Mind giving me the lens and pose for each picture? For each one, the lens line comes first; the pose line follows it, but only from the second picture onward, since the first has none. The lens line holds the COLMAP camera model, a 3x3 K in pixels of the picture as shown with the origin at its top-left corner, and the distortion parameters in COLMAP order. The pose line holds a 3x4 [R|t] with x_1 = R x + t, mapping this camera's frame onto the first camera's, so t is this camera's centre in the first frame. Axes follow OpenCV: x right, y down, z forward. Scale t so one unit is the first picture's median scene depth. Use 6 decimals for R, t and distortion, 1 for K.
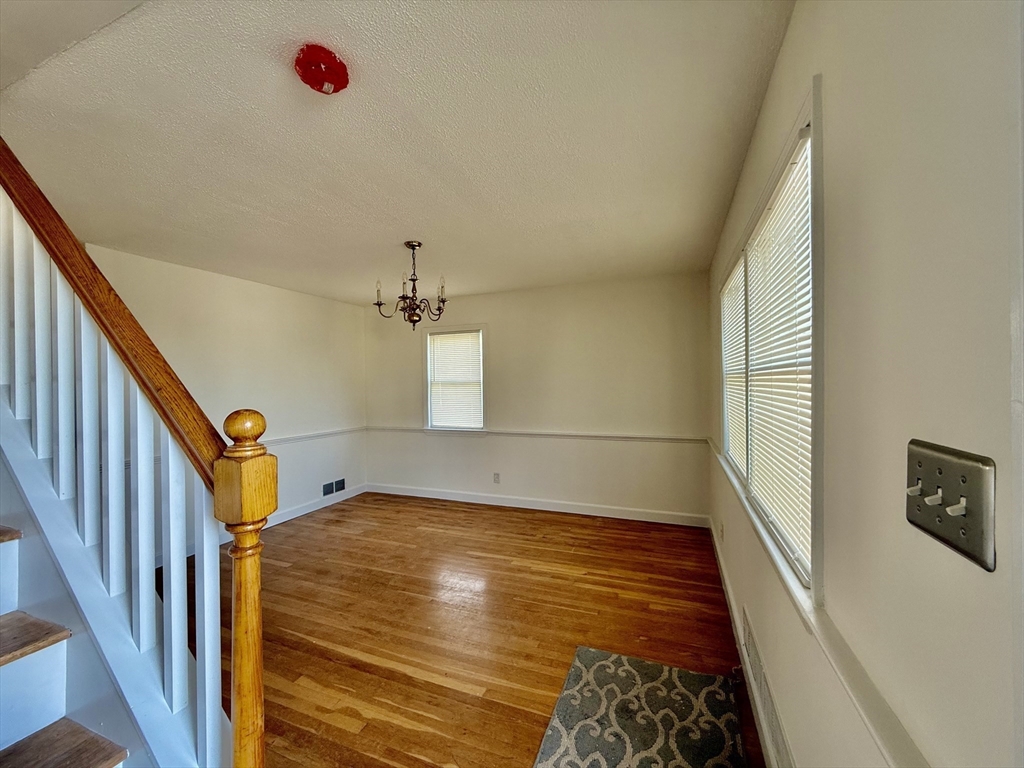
lens RADIAL K [[407.8, 0, 510.0], [0, 407.8, 384.7], [0, 0, 1]] dist [0.000572, -0.000062]
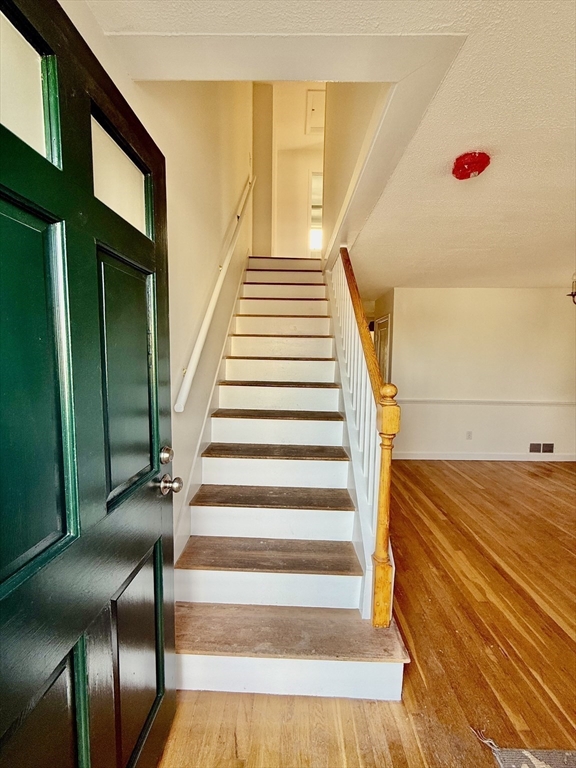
lens RADIAL K [[305.9, 0, 287.7], [0, 305.9, 381.3], [0, 0, 1]] dist [0.000572, -0.000062]
pose [[0.360255, 0.098428, -0.927647, 0.158354], [-0.019769, 0.995000, 0.097898, -0.023770], [0.932645, -0.016930, 0.360399, -0.023836]]
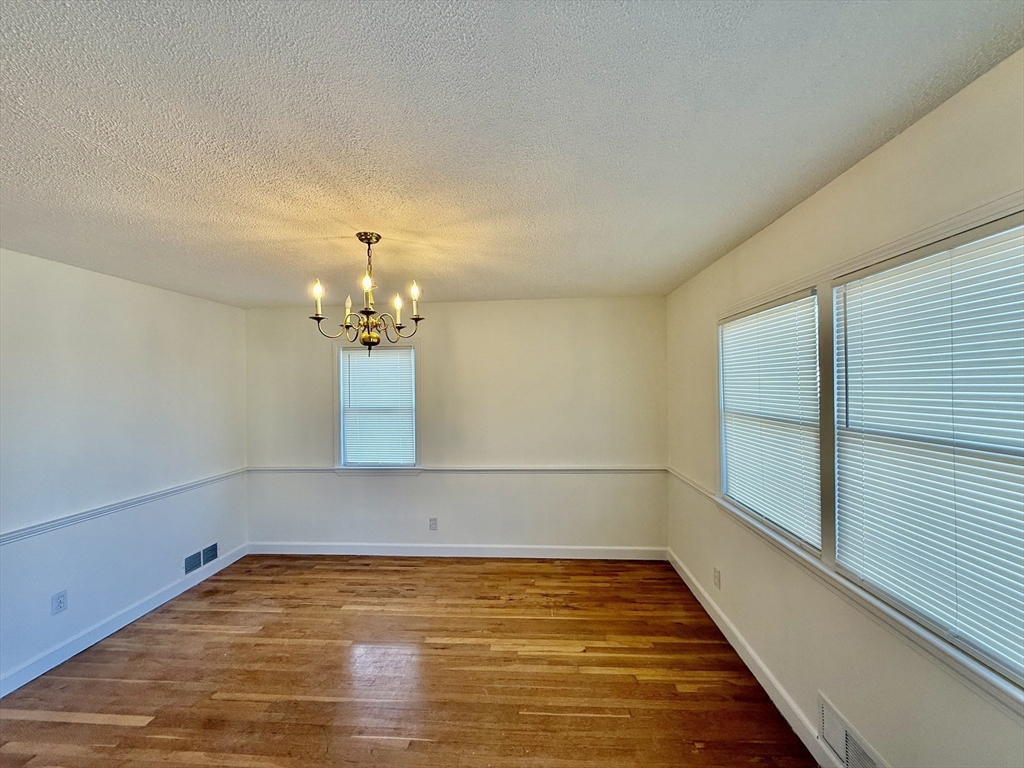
lens RADIAL K [[407.8, 0, 510.1], [0, 407.8, 383.6], [0, 0, 1]] dist [0.000572, -0.000062]
pose [[0.953071, 0.001359, 0.302743, -0.179335], [0.002878, 0.999904, -0.013548, -0.061756], [-0.302732, 0.013784, 0.952976, 0.199304]]
